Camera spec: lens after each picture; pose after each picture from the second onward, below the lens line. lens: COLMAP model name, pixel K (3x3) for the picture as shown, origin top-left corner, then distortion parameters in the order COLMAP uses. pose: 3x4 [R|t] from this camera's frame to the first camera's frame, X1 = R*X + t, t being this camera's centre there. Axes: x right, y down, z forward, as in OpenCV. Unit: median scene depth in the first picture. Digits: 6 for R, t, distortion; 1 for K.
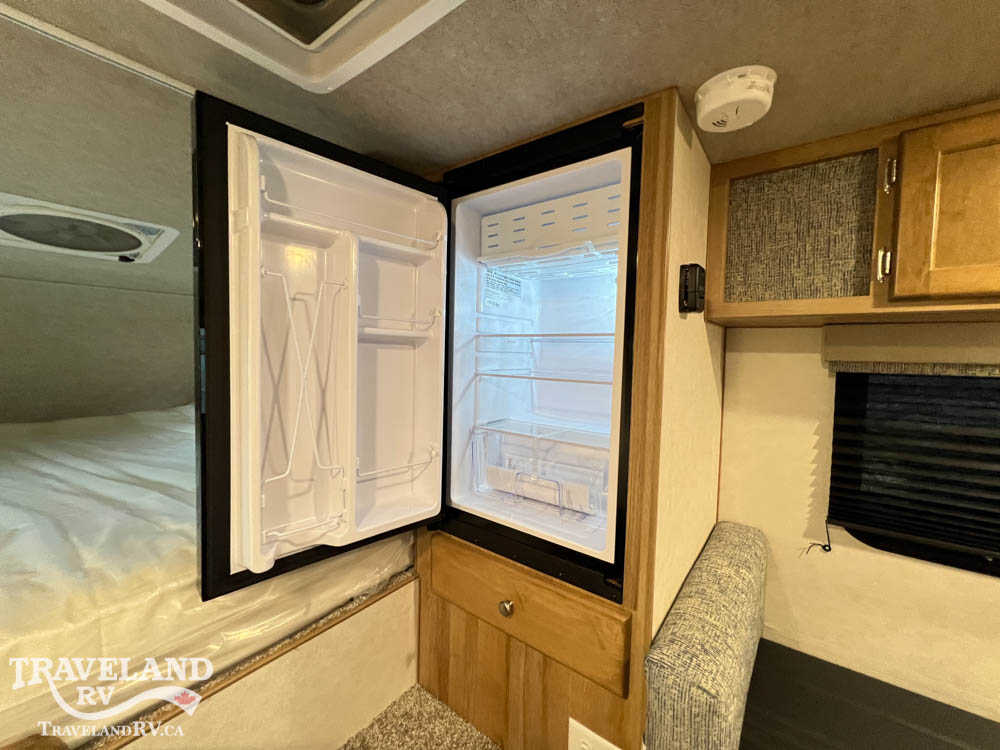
lens RADIAL K [[400.7, 0, 500.0], [0, 400.7, 375.0], [0, 0, 1]] dist [-0.002001, -0.000088]
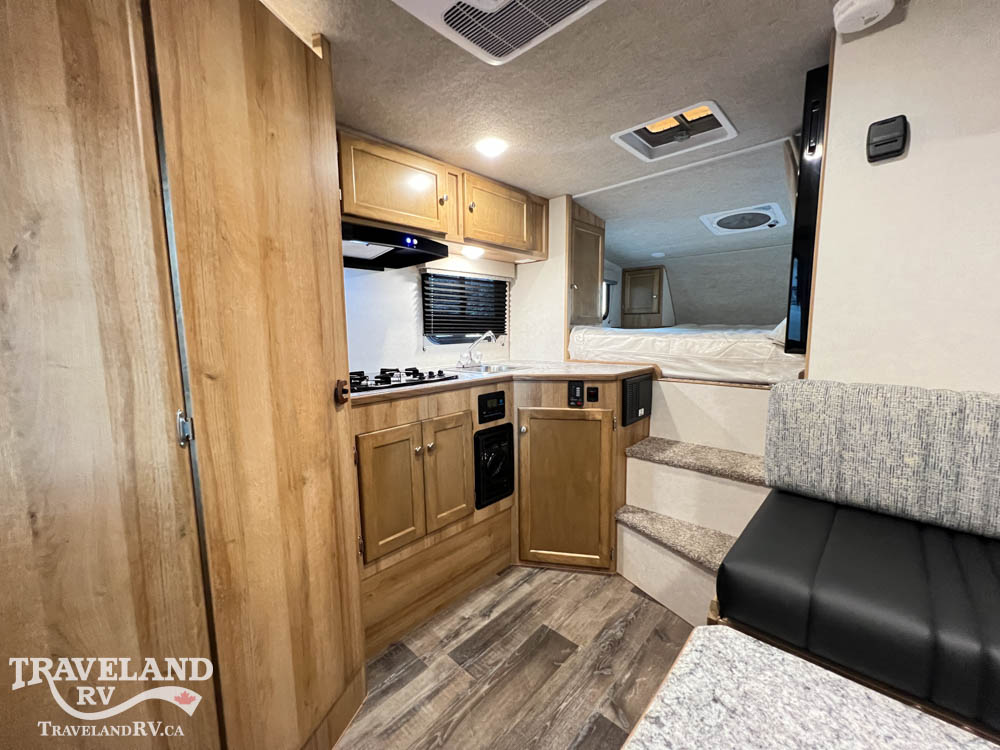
lens RADIAL K [[398.3, 0, 498.4], [0, 398.3, 373.6], [0, 0, 1]] dist [-0.001612, 0.000485]
pose [[-0.104680, 0.097390, -0.989726, 1.764342], [-0.046432, 0.993630, 0.102685, 0.422315], [0.993421, 0.056704, -0.099491, -0.071229]]
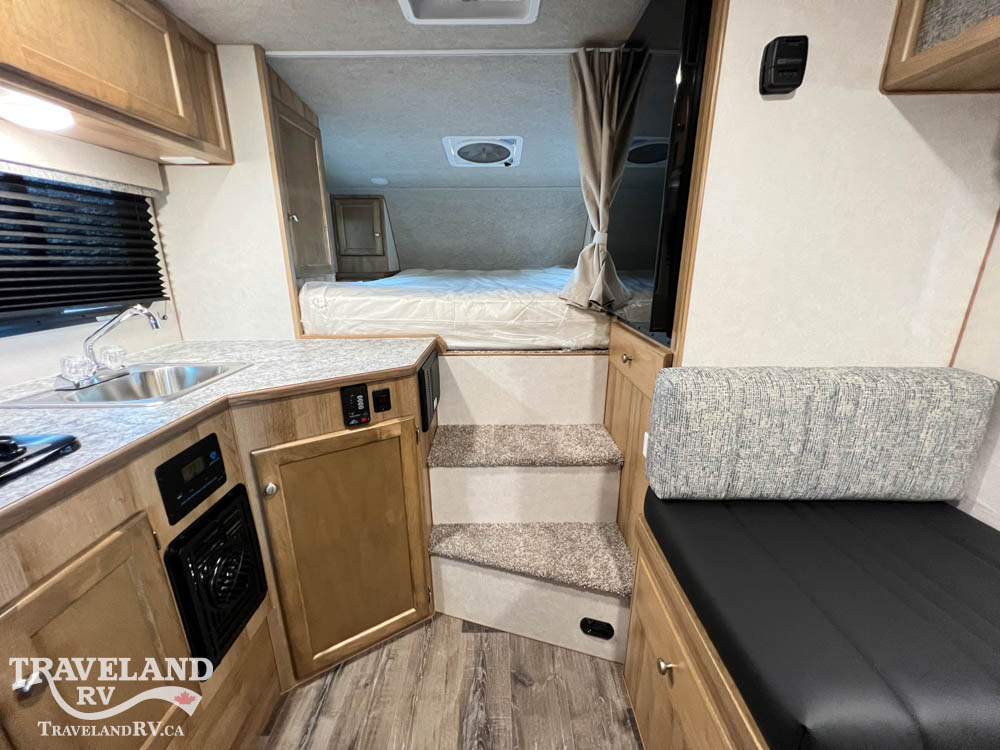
lens RADIAL K [[398.3, 0, 498.4], [0, 398.3, 373.6], [0, 0, 1]] dist [-0.001612, 0.000485]
pose [[0.604290, 0.201690, -0.770814, 0.885659], [-0.029080, 0.972369, 0.231630, 0.309372], [0.796233, -0.117557, 0.593458, -0.259396]]
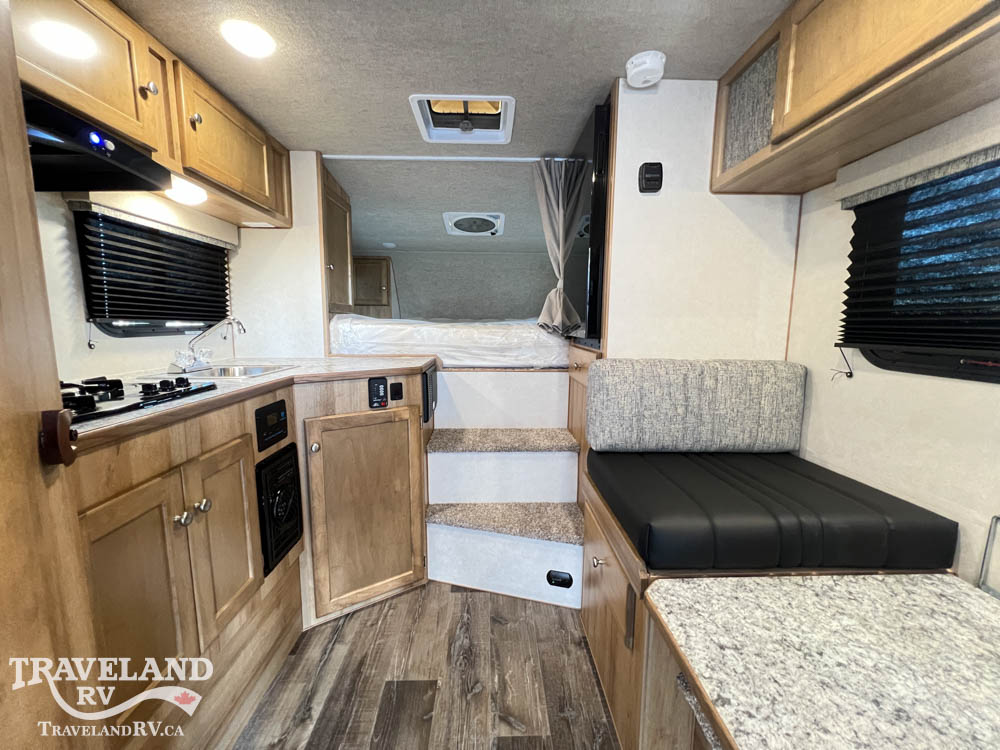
lens RADIAL K [[398.3, 0, 498.4], [0, 398.3, 373.6], [0, 0, 1]] dist [-0.001612, 0.000485]
pose [[0.624902, 0.085435, -0.776015, 1.340705], [-0.039833, 0.996189, 0.077598, 0.482509], [0.779687, -0.017581, 0.625923, -0.568712]]
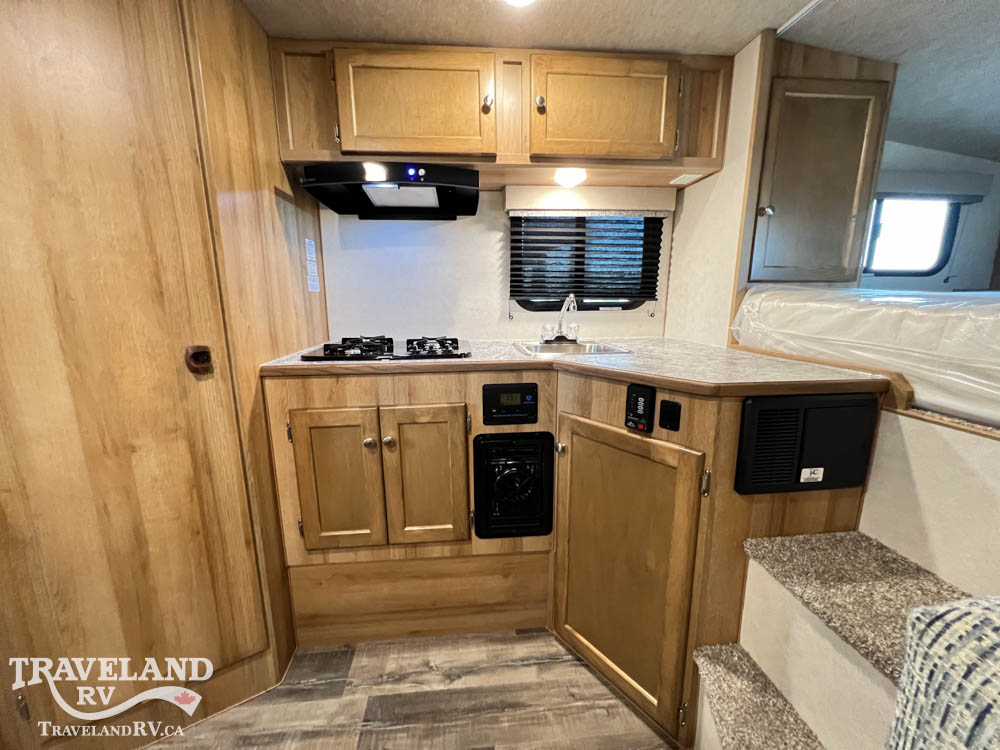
lens RADIAL K [[398.3, 0, 498.4], [0, 398.3, 373.6], [0, 0, 1]] dist [-0.001612, 0.000485]
pose [[-0.738323, 0.114211, -0.664706, 0.680459], [-0.044610, 0.975130, 0.217100, 0.395723], [0.672970, 0.189942, -0.714866, 0.677403]]
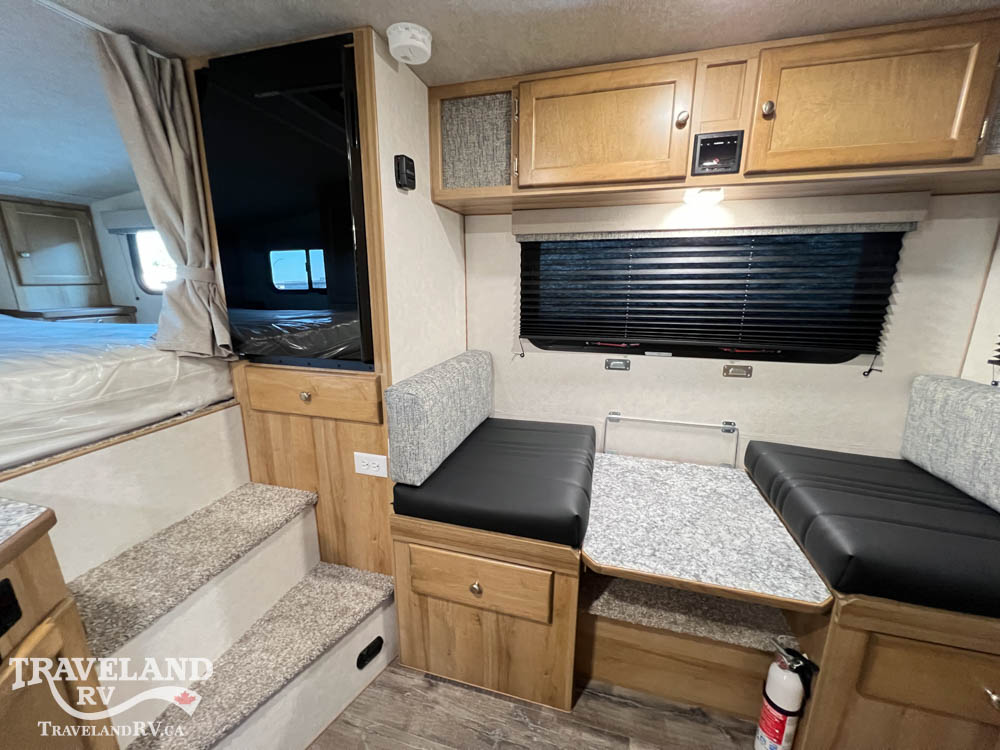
lens RADIAL K [[398.3, 0, 498.4], [0, 398.3, 373.6], [0, 0, 1]] dist [-0.001612, 0.000485]
pose [[0.929917, -0.099490, 0.354057, 0.168744], [0.036058, 0.982740, 0.181444, 0.258197], [-0.365998, -0.155961, 0.917454, -0.614120]]
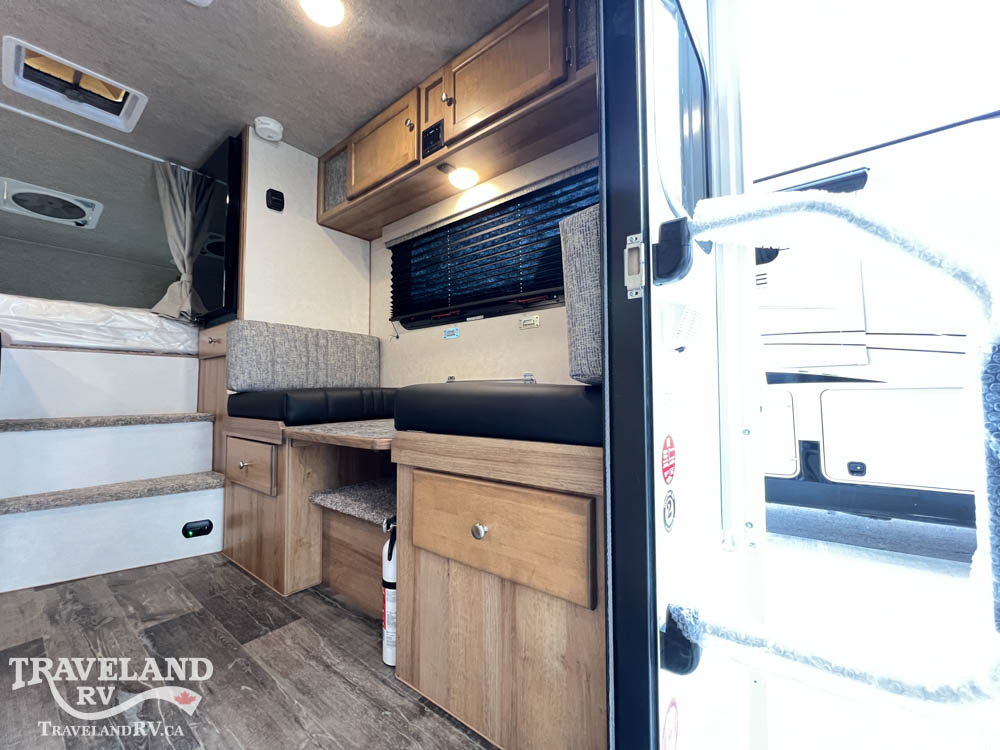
lens RADIAL K [[398.3, 0, 498.4], [0, 398.3, 373.6], [0, 0, 1]] dist [-0.001612, 0.000485]
pose [[0.999456, -0.026540, -0.019571, 1.713762], [0.024346, 0.994184, -0.104908, 1.056698], [0.022241, 0.104375, 0.994289, -1.216998]]
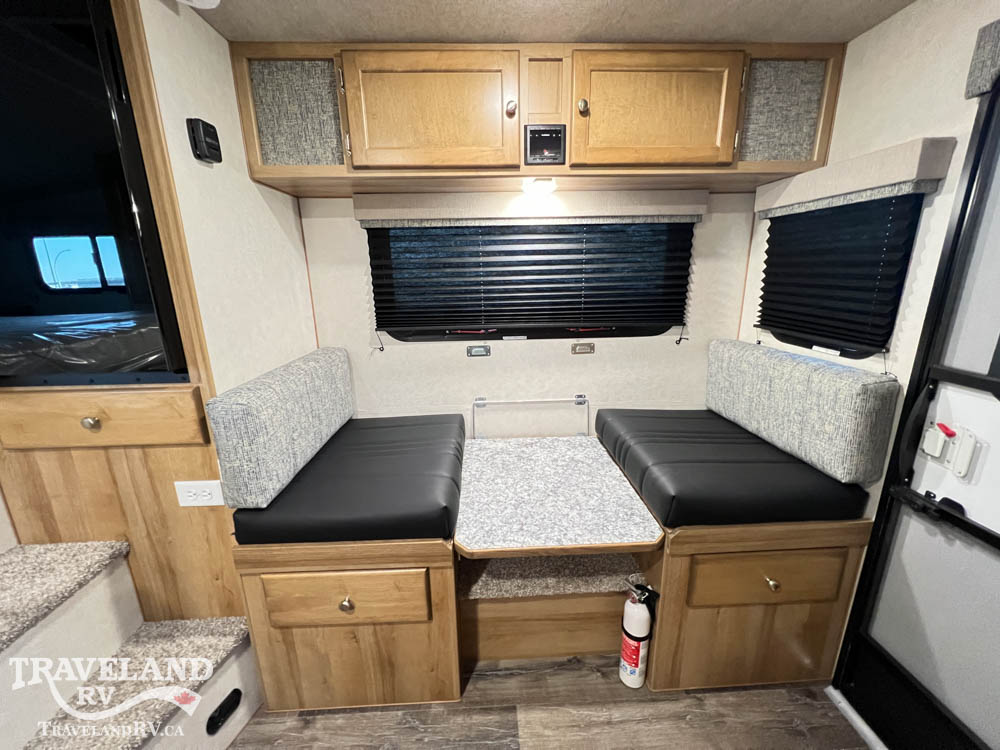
lens RADIAL K [[398.3, 0, 498.4], [0, 398.3, 373.6], [0, 0, 1]] dist [-0.001612, 0.000485]
pose [[0.769447, -0.189949, 0.609812, 0.251293], [0.067852, 0.973661, 0.217669, 0.273982], [-0.635096, -0.126108, 0.762069, -0.619412]]
